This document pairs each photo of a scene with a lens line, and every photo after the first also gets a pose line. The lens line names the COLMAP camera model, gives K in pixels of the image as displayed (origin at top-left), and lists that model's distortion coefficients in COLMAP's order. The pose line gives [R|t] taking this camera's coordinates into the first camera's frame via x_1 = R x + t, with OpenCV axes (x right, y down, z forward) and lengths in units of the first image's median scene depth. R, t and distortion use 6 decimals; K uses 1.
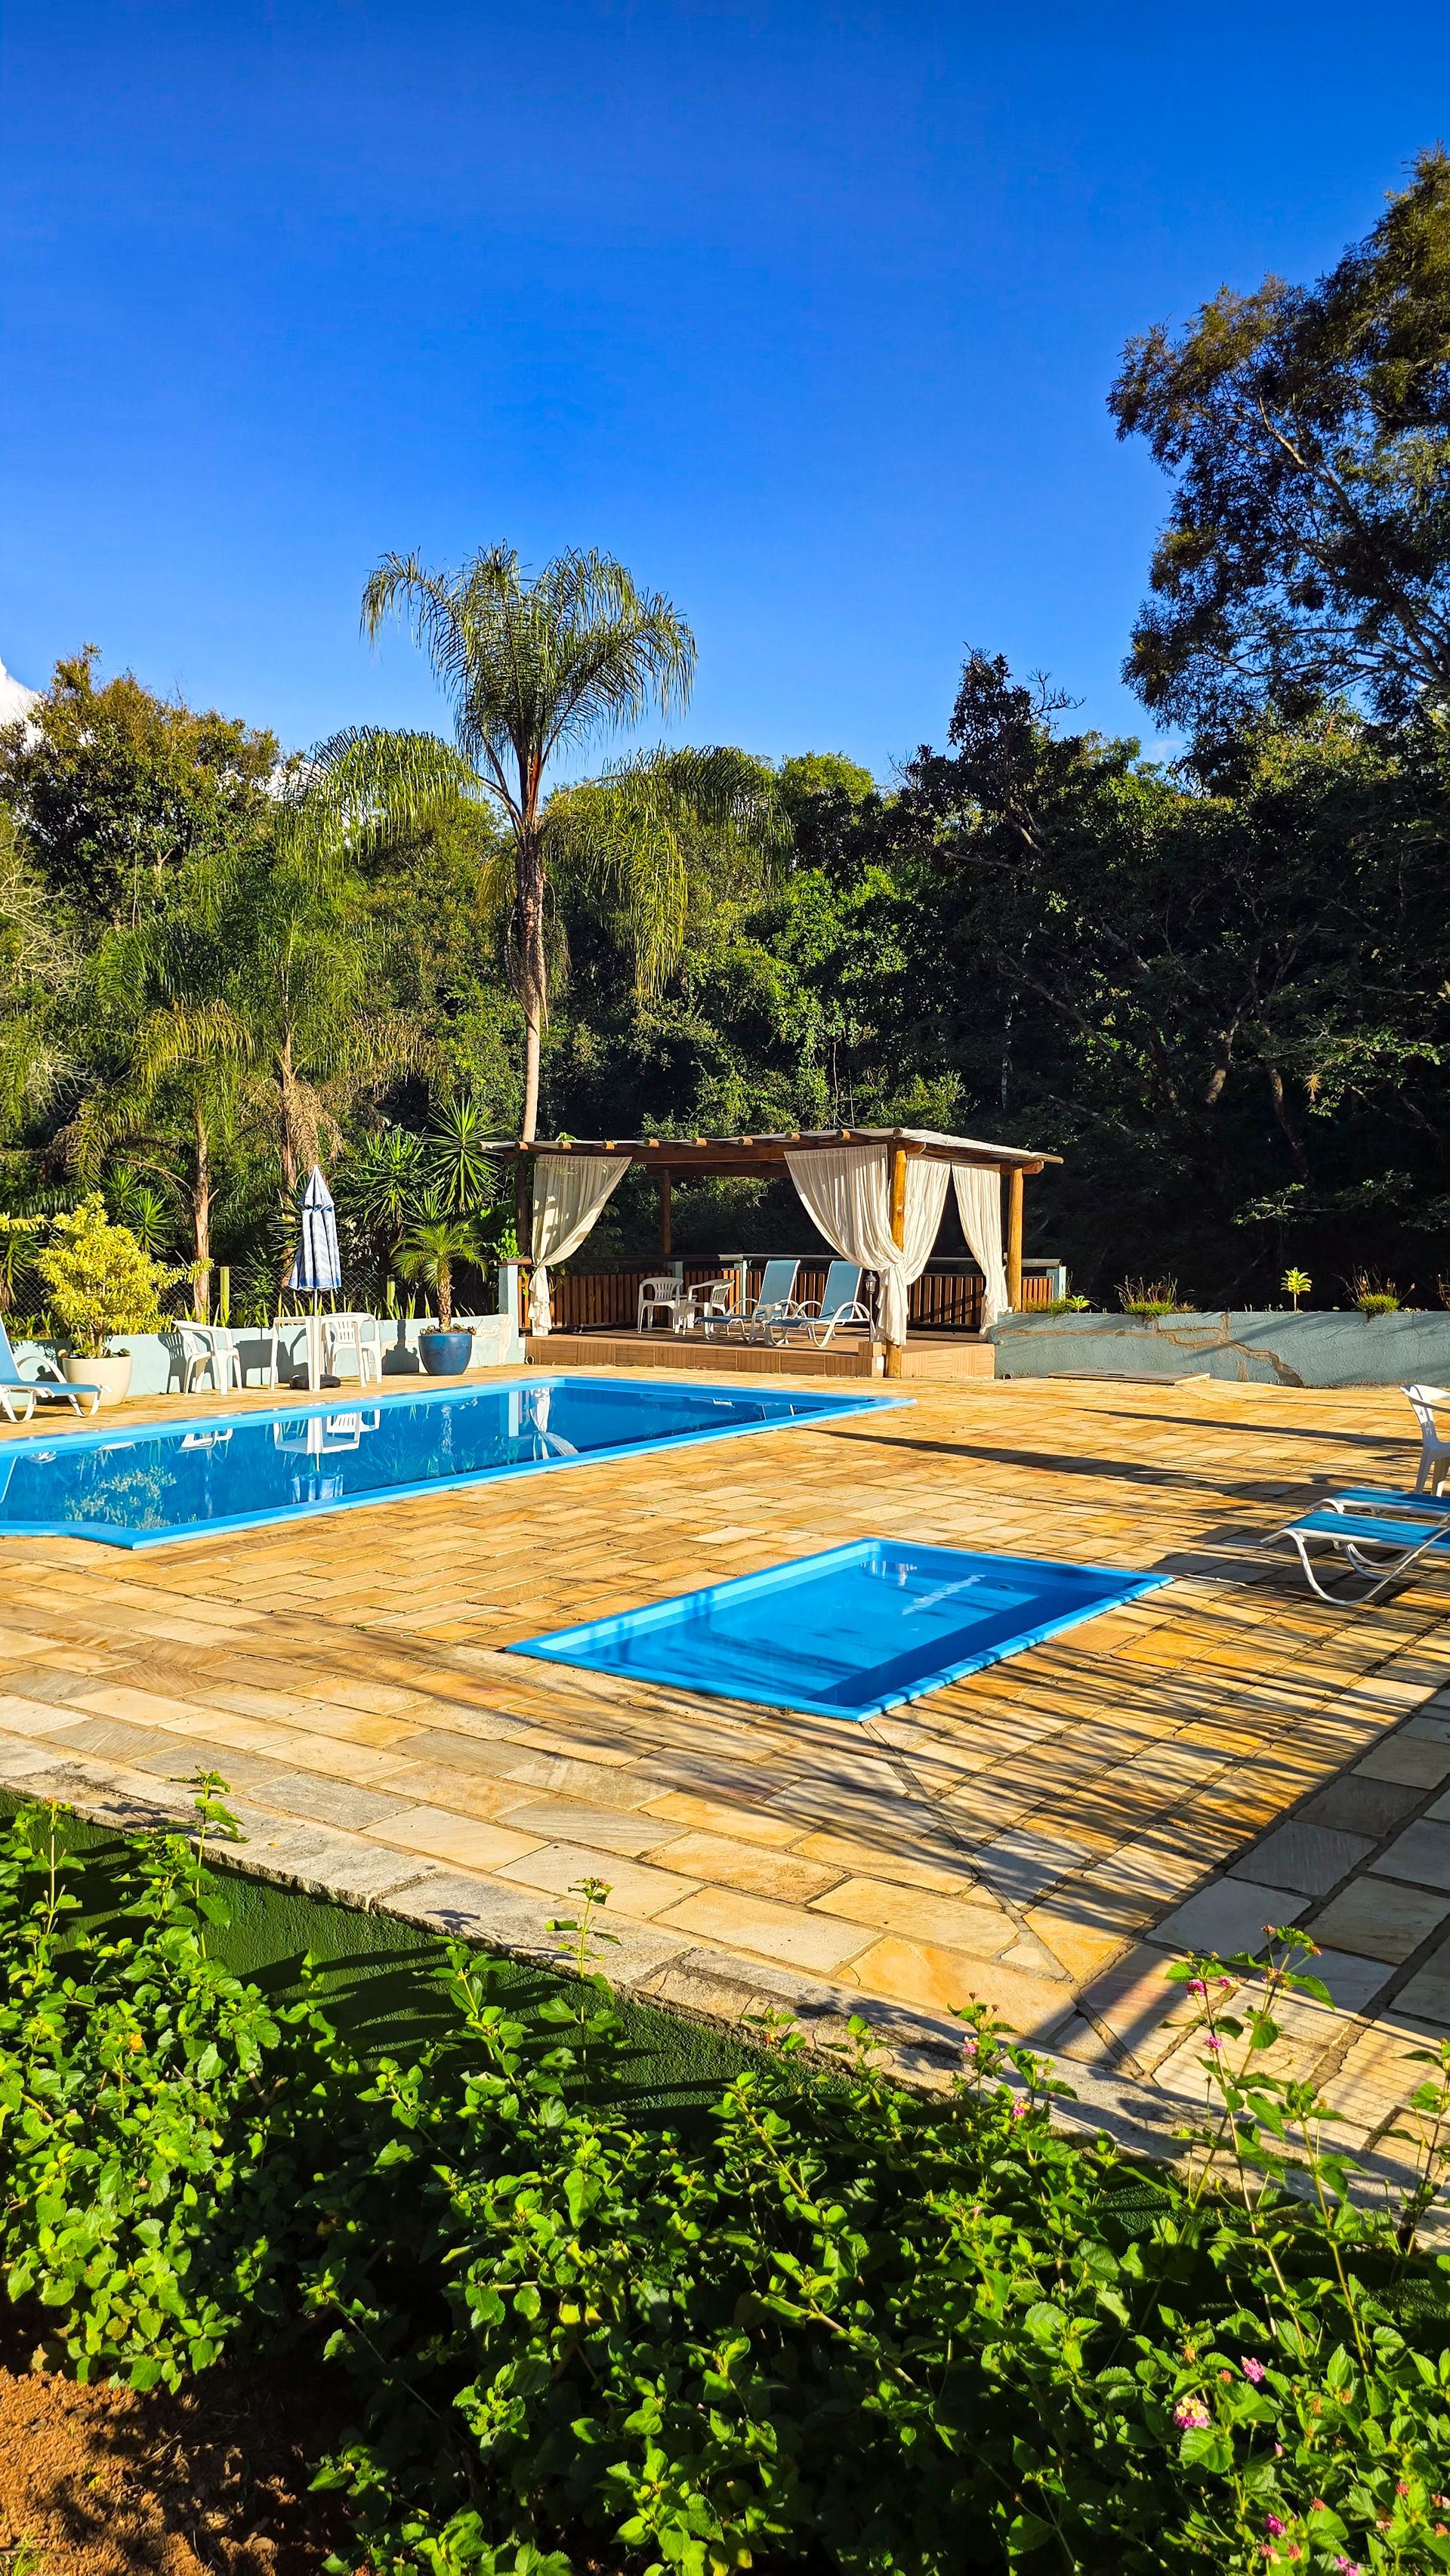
lens RADIAL K [[1751.1, 0, 725.0], [0, 1751.1, 1288.0], [0, 0, 1]] dist [-0.008457, -0.002289]
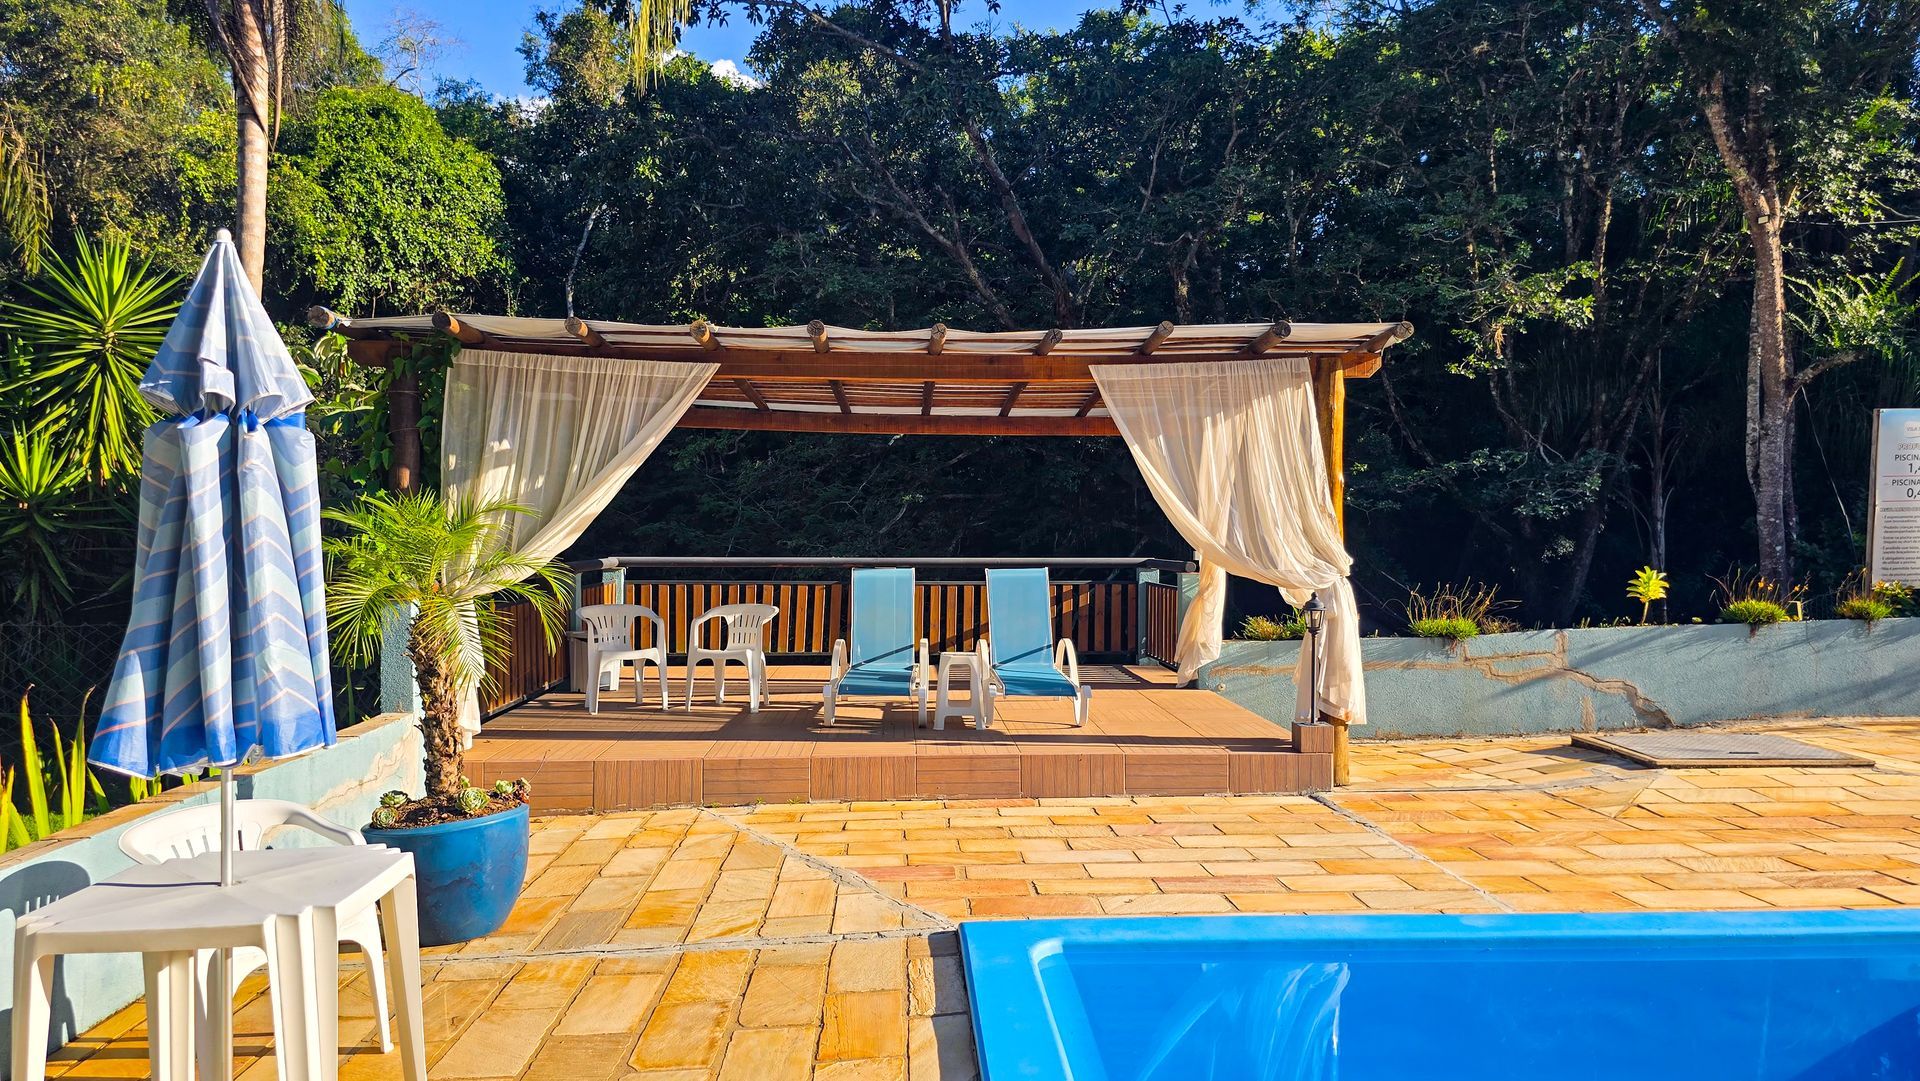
lens RADIAL K [[1305.4, 0, 960.0], [0, 1305.4, 540.5], [0, 0, 1]] dist [-0.008457, -0.002289]
pose [[0.782785, -0.011361, 0.622188, -0.239140], [0.021868, 0.999718, -0.009258, -0.023240], [-0.621908, 0.020853, 0.782813, 0.730573]]
